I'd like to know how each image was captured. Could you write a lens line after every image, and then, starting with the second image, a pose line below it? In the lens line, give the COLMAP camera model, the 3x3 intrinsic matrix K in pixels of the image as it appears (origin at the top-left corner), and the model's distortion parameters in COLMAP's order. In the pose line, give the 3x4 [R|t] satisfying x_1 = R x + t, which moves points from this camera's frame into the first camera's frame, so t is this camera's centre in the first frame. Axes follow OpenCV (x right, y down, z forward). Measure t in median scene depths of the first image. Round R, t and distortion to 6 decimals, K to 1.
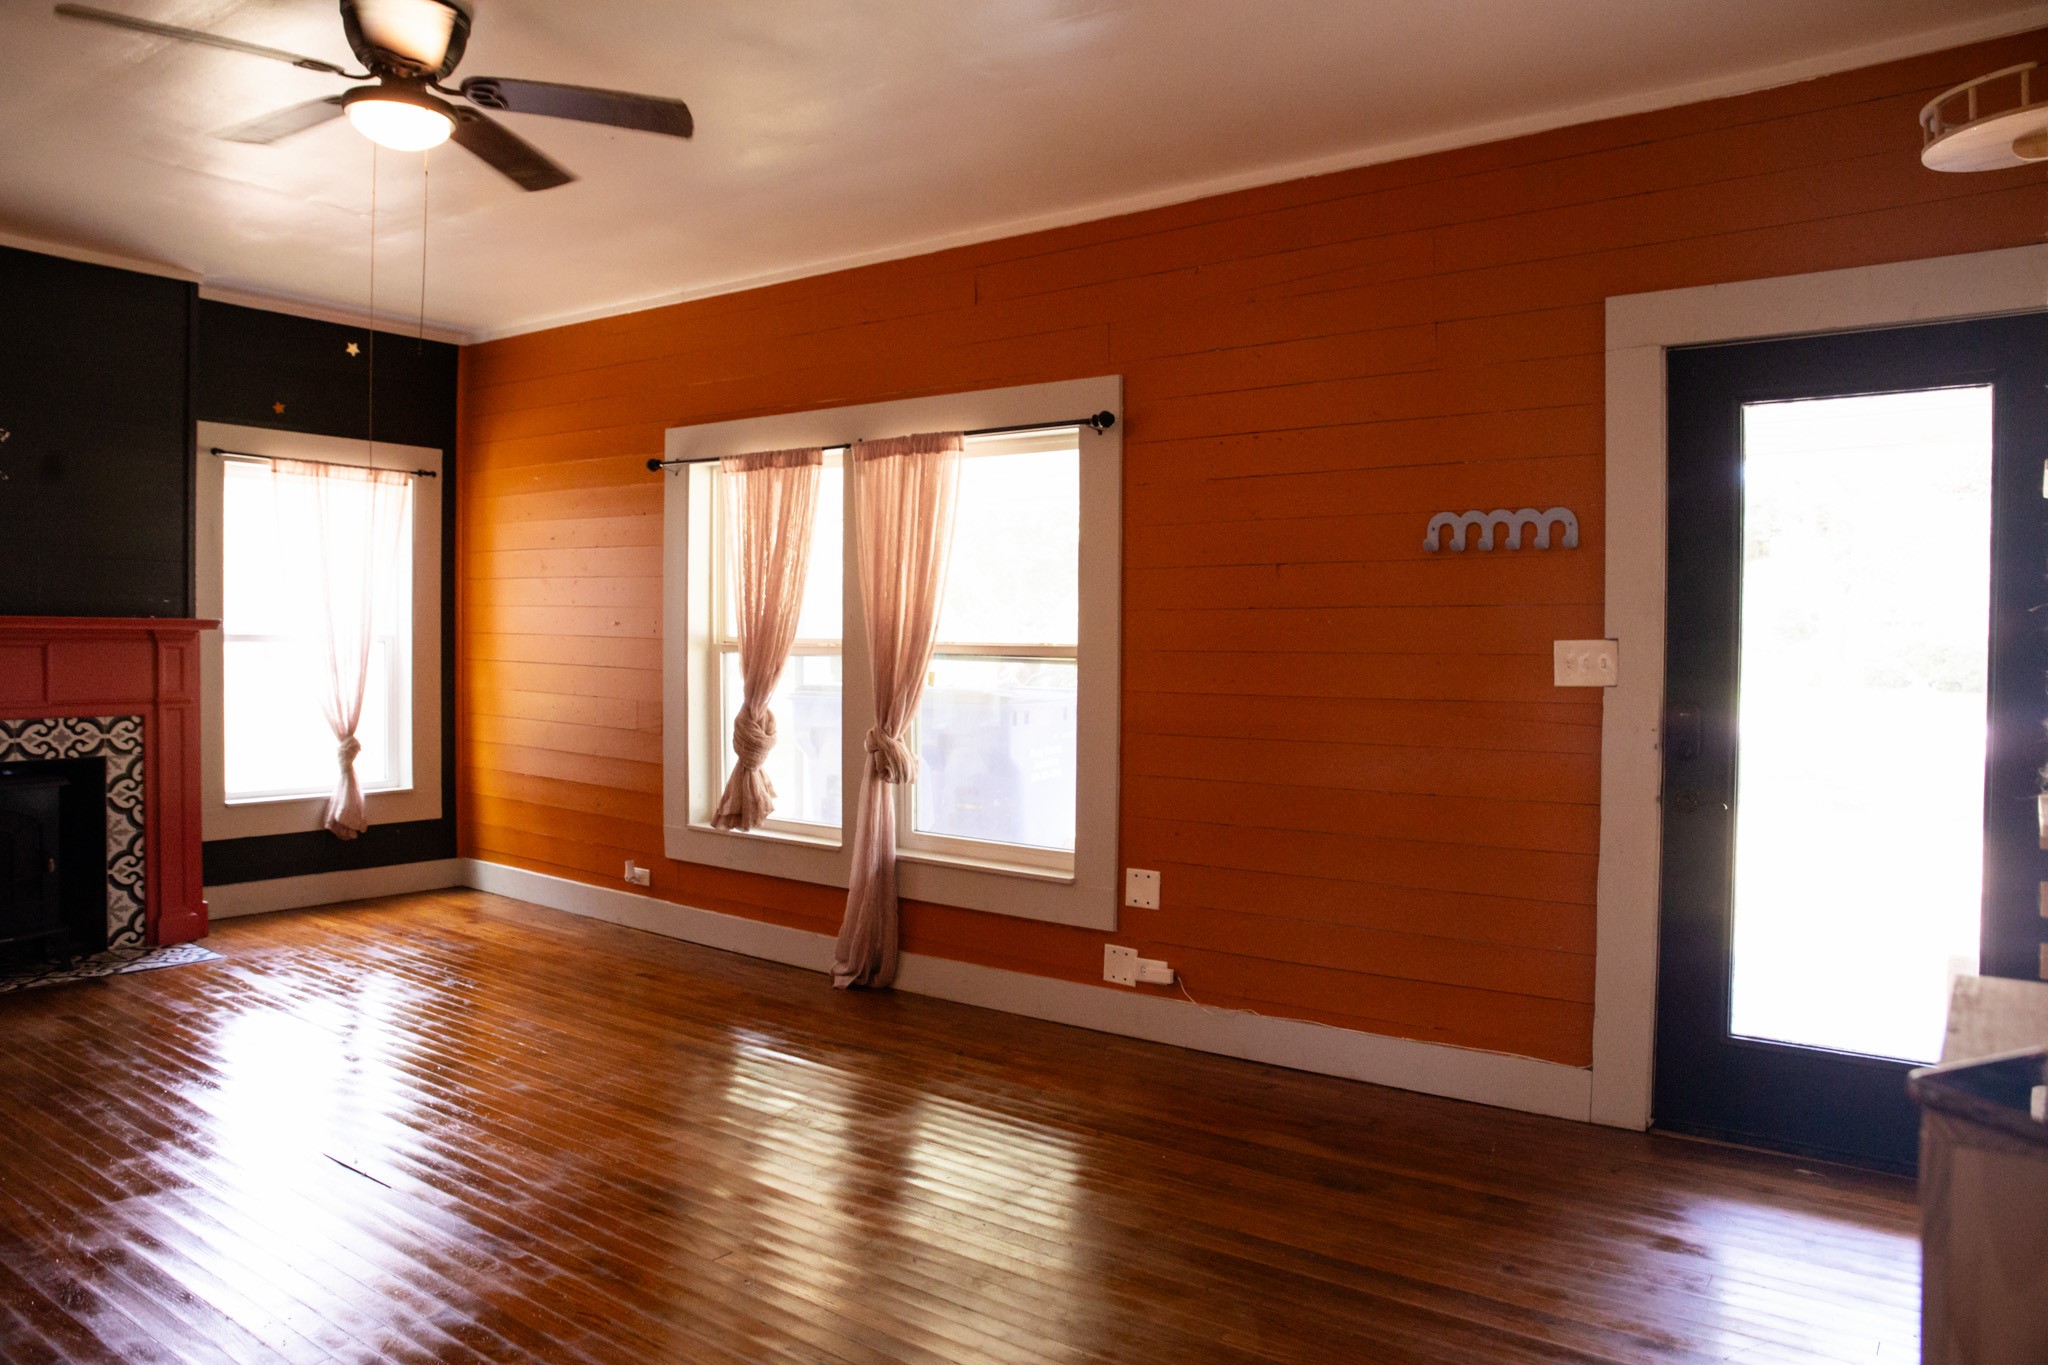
lens RADIAL K [[1405.8, 0, 1027.9], [0, 1405.8, 676.6], [0, 0, 1]] dist [-0.129161, 0.098406]
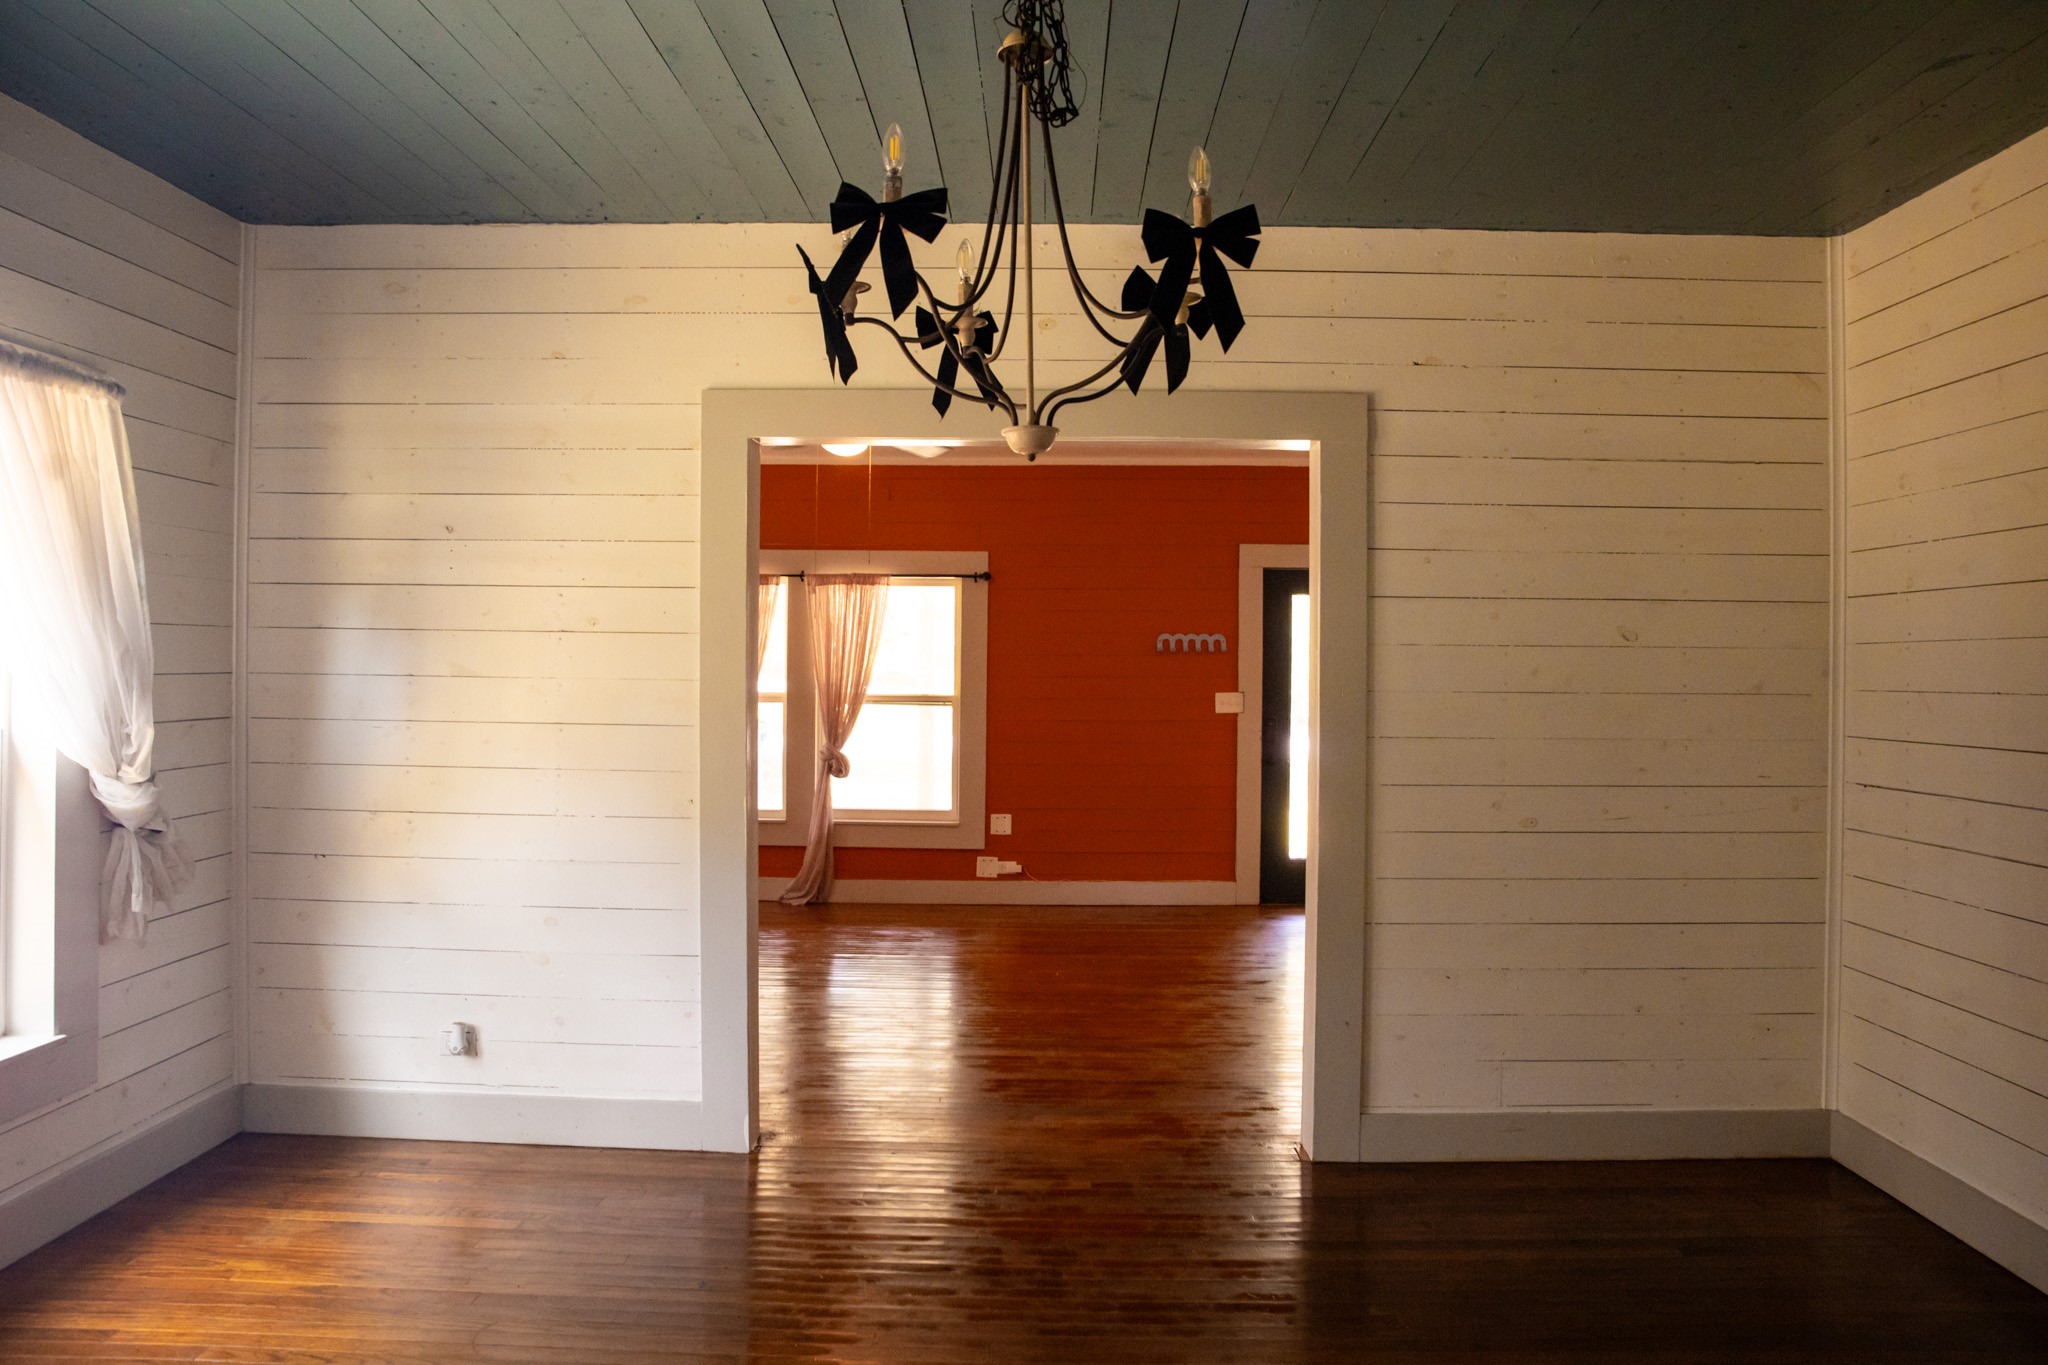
lens RADIAL K [[1405.8, 0, 1027.9], [0, 1405.8, 676.6], [0, 0, 1]] dist [-0.129161, 0.098406]
pose [[0.811814, -0.008332, 0.583856, -0.861575], [0.015443, 0.999855, -0.007205, -0.029135], [-0.583711, 0.014866, 0.811825, -0.486086]]
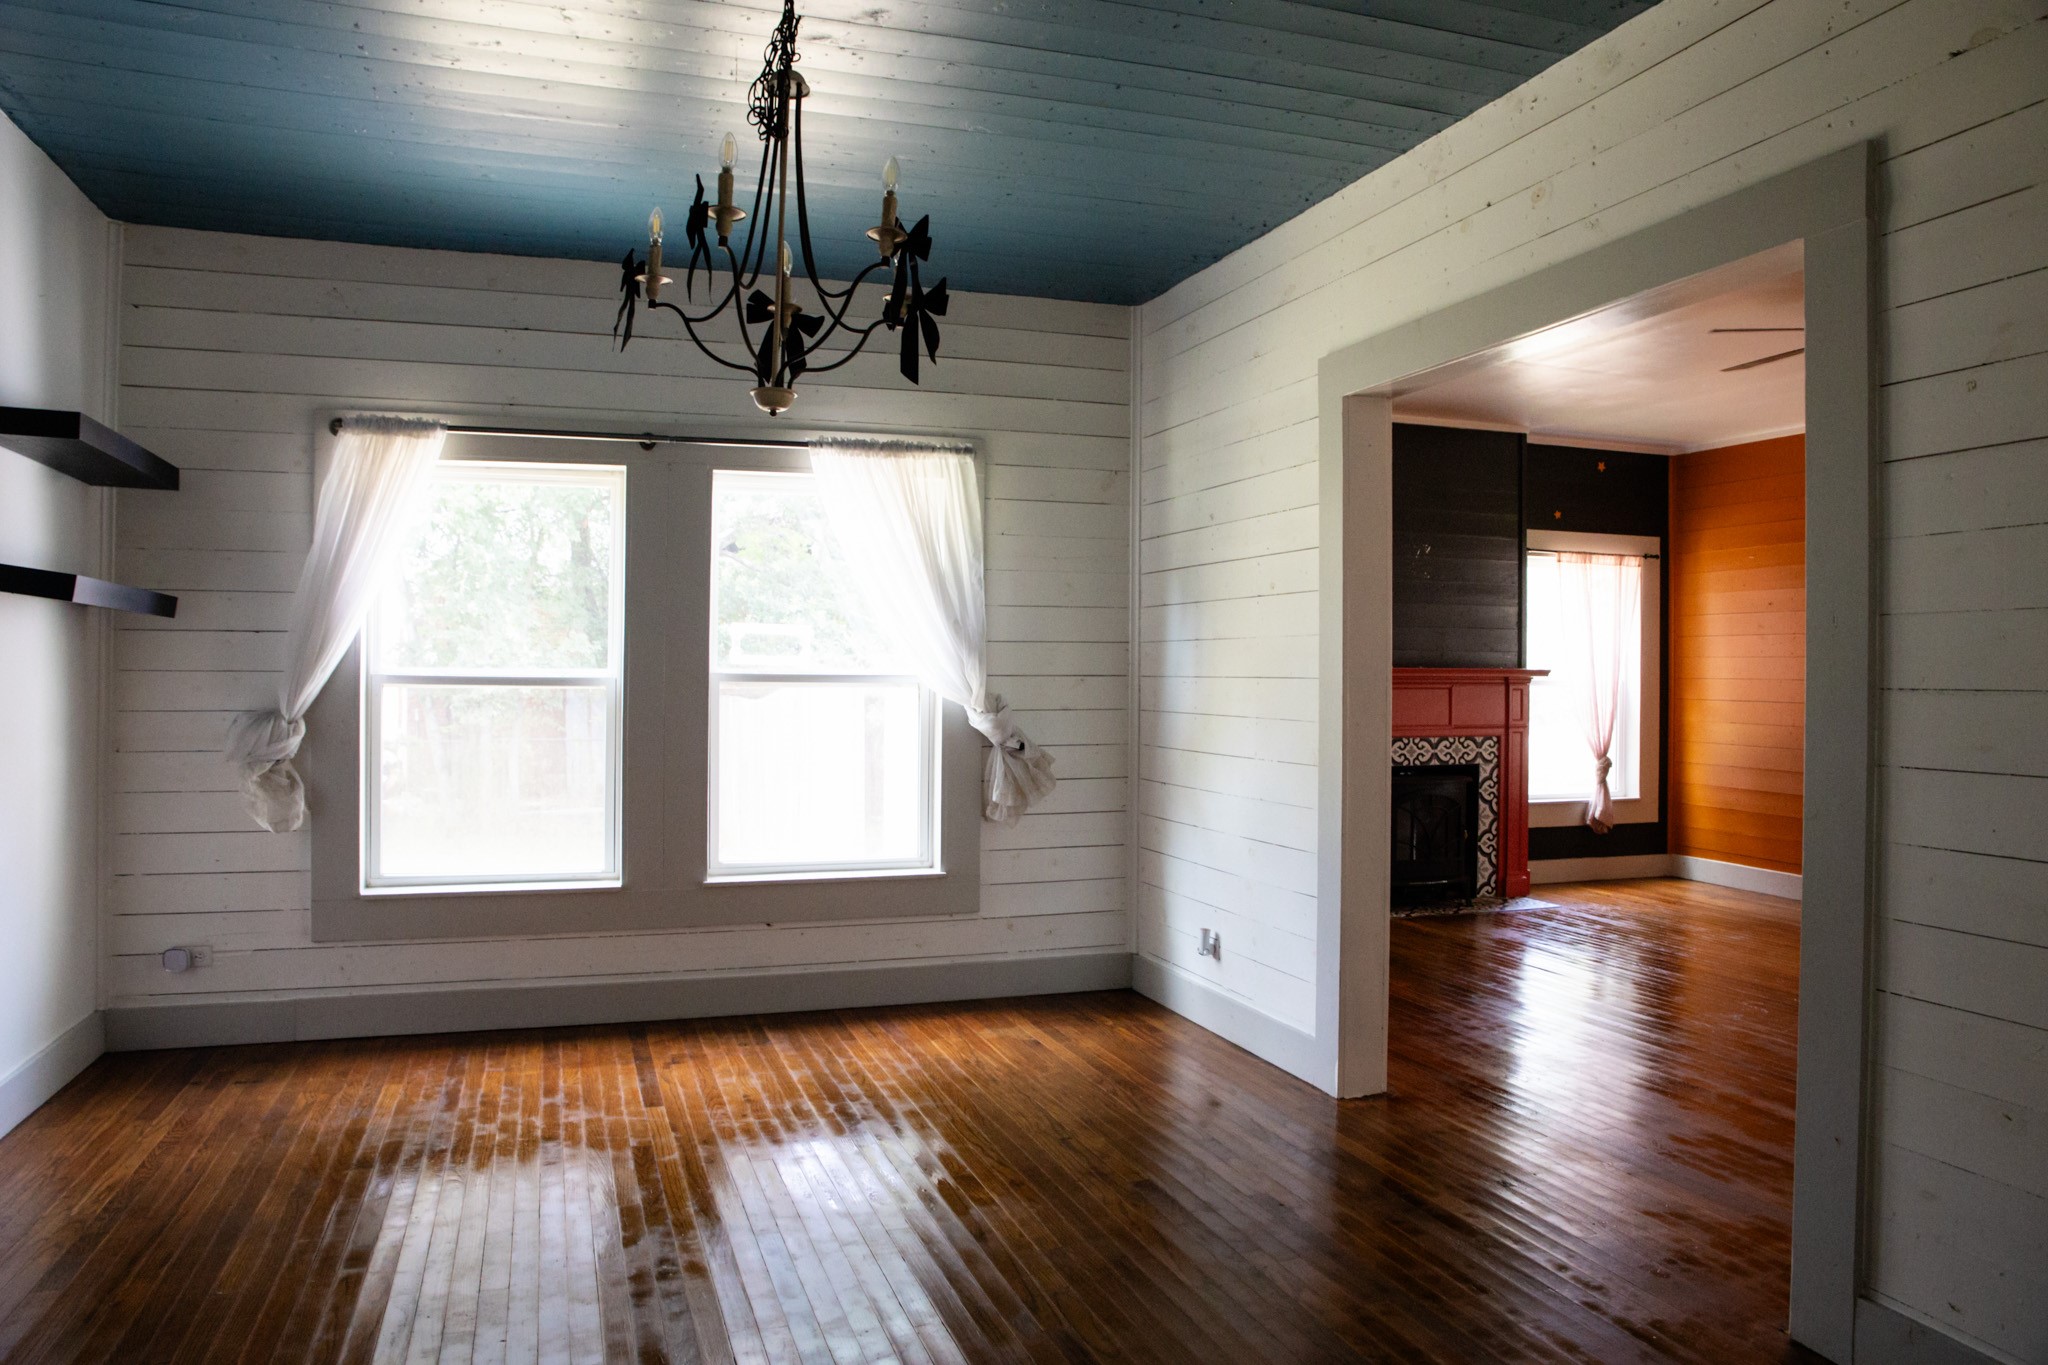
lens RADIAL K [[1405.8, 0, 1027.9], [0, 1405.8, 676.6], [0, 0, 1]] dist [-0.129161, 0.098406]
pose [[0.823421, -0.006628, -0.567392, -0.235368], [-0.011664, 0.999523, -0.028603, 0.013534], [0.567311, 0.030170, 0.822951, -0.516879]]
